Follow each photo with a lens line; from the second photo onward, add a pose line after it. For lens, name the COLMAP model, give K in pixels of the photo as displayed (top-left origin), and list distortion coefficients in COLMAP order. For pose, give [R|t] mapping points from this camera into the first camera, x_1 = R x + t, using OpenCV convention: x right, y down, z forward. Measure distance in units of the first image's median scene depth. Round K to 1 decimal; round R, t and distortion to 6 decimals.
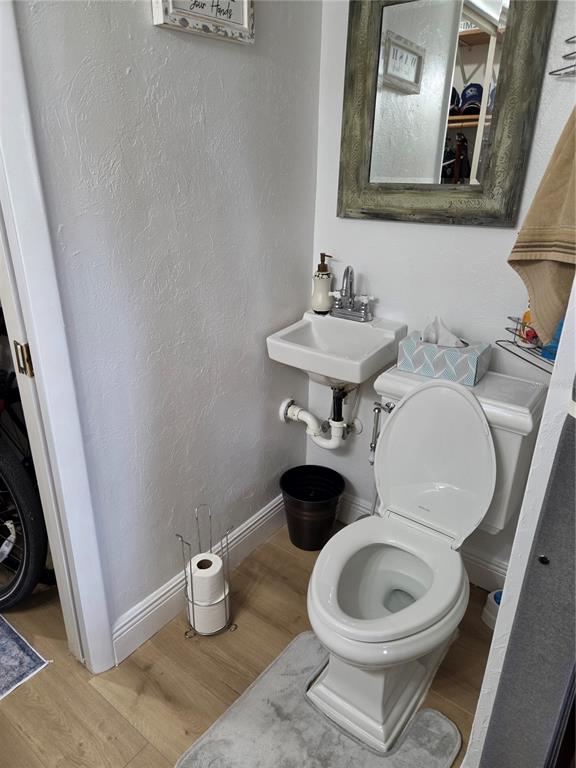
lens RADIAL K [[517.9, 0, 286.2], [0, 517.9, 379.1], [0, 0, 1]] dist [0.066978, -0.050244]
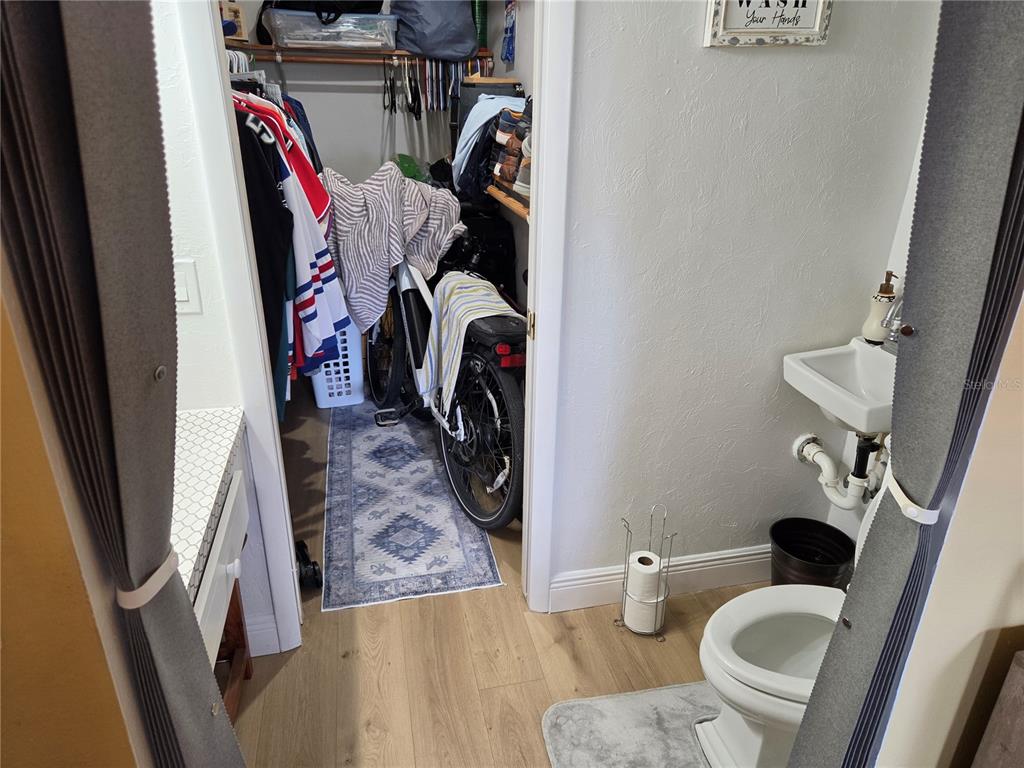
lens RADIAL K [[690.5, 0, 516.7], [0, 690.5, 379.7], [0, 0, 1]] dist [0.066978, -0.050244]
pose [[0.772859, 0.249438, -0.583498, 0.342715], [-0.247317, 0.965196, 0.085031, -0.031740], [0.584400, 0.078592, 0.807651, -0.241094]]
